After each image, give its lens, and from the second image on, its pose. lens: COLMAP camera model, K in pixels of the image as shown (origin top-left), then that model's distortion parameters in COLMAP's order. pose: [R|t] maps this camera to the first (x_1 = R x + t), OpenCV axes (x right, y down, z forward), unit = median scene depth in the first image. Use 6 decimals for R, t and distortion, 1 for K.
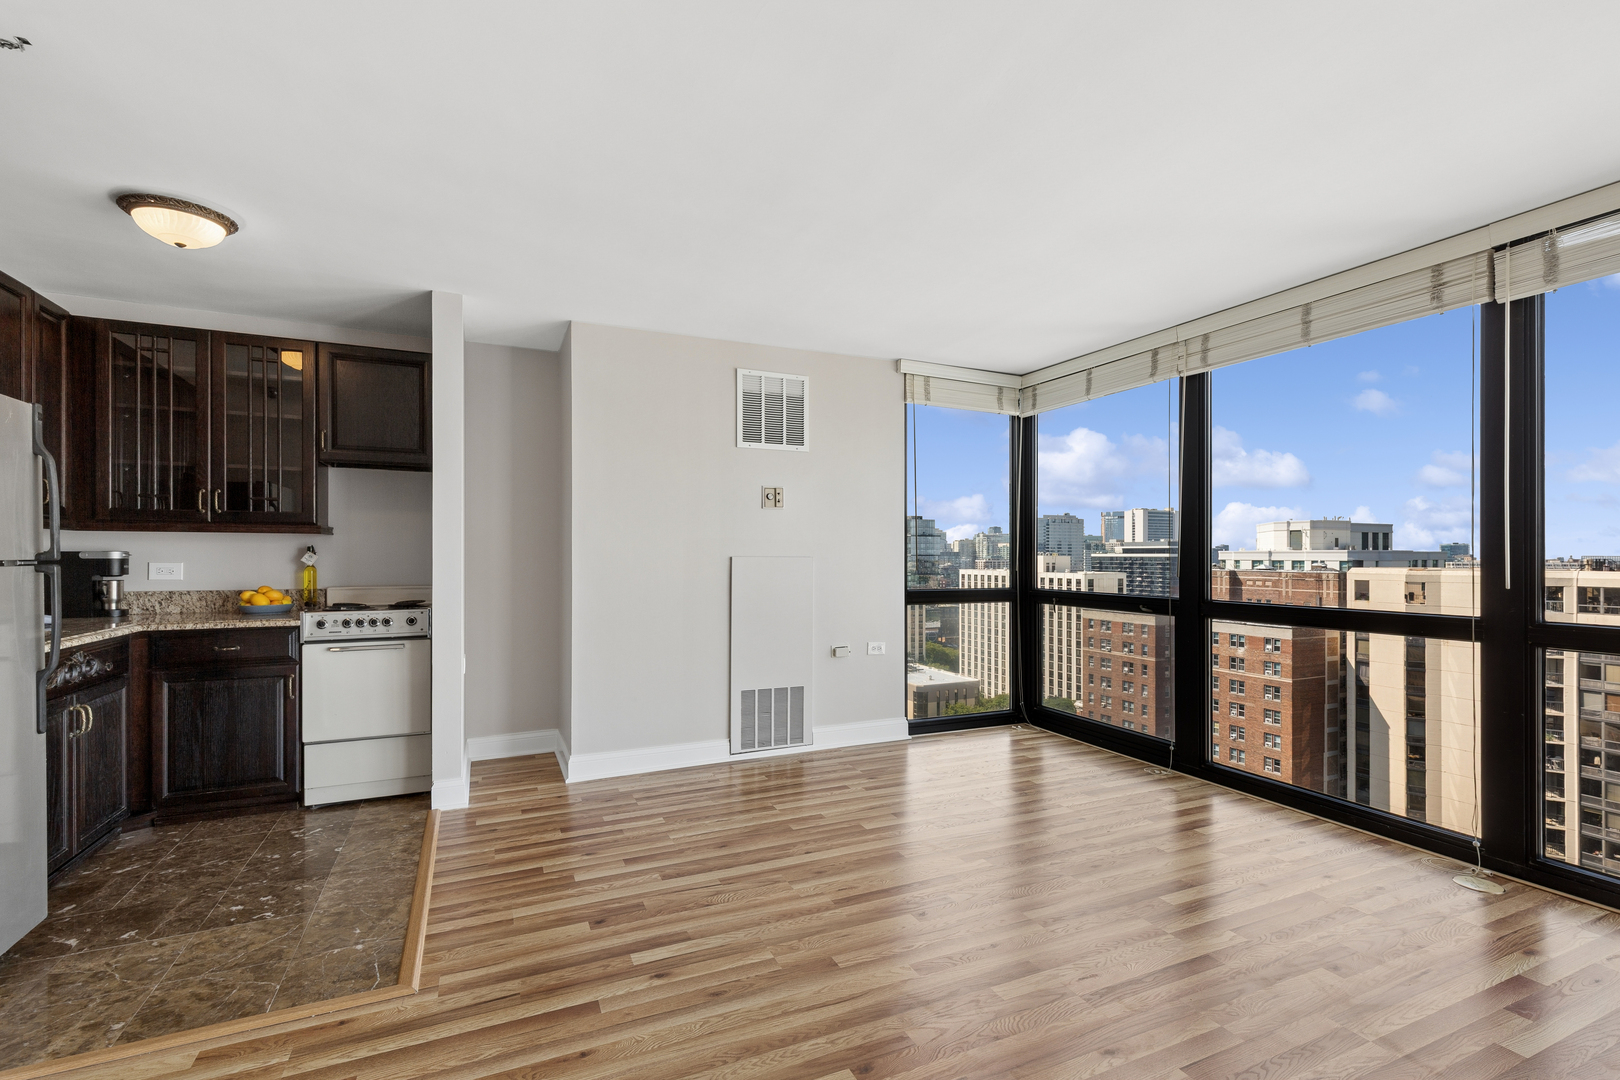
lens RADIAL K [[732.1, 0, 818.3], [0, 732.1, 555.1], [0, 0, 1]] dist [0.009673, -0.003283]
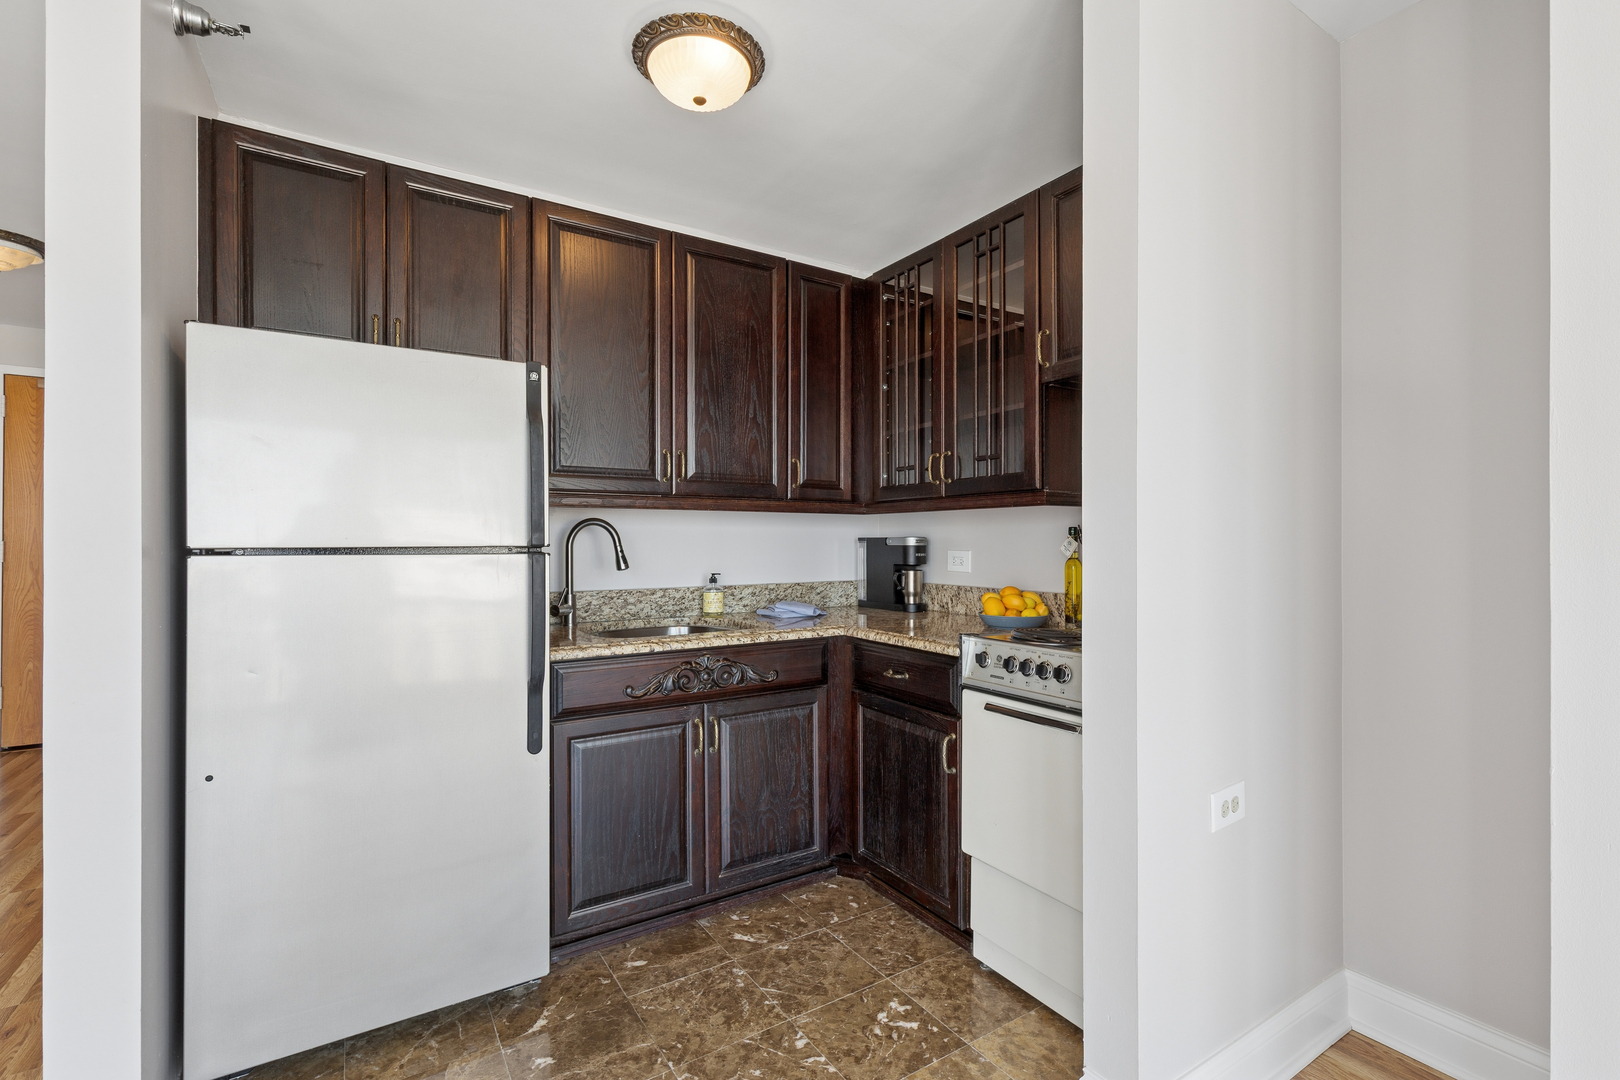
lens RADIAL K [[732.1, 0, 818.9], [0, 732.1, 542.7], [0, 0, 1]] dist [0.009673, -0.003283]
pose [[0.137524, -0.001023, -0.990498, -0.105786], [0.002015, 0.999998, -0.000753, 0.001941], [0.990496, -0.001893, 0.137525, 0.701130]]
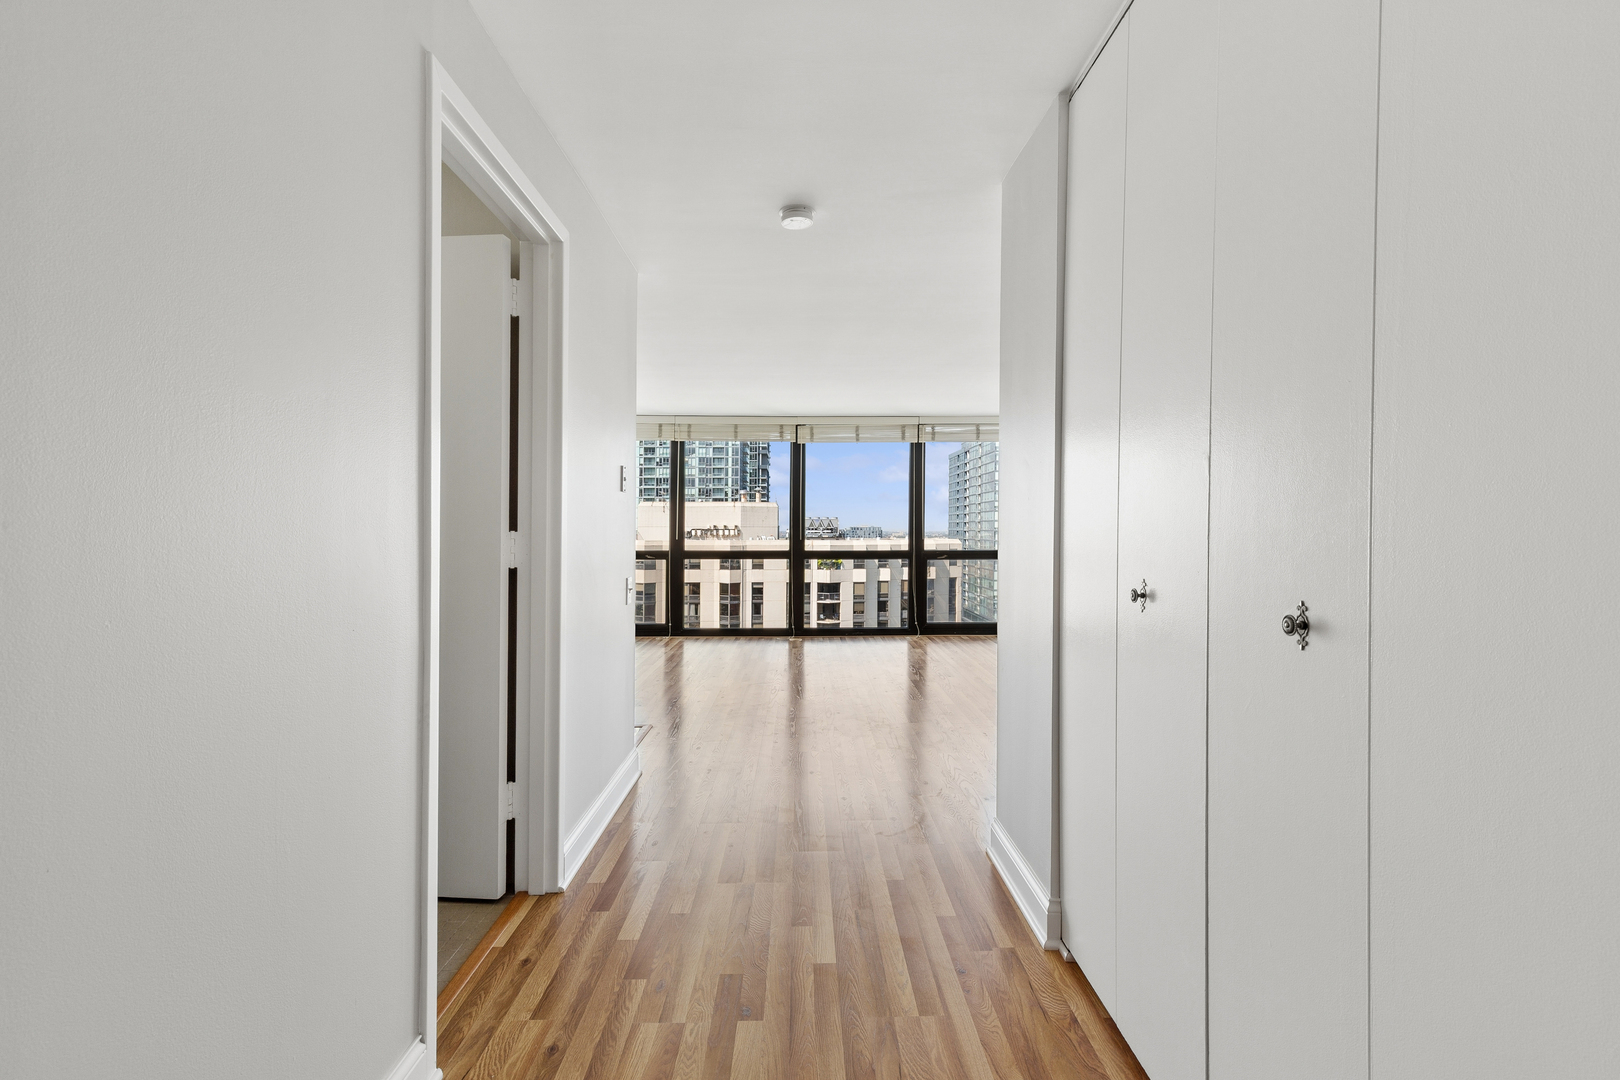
lens RADIAL K [[732.1, 0, 813.3], [0, 732.1, 544.4], [0, 0, 1]] dist [0.009673, -0.003283]
pose [[0.402432, -0.019692, 0.915238, -1.259402], [0.000598, 0.999774, 0.021247, 0.000616], [-0.915450, -0.008003, 0.402352, -0.177368]]
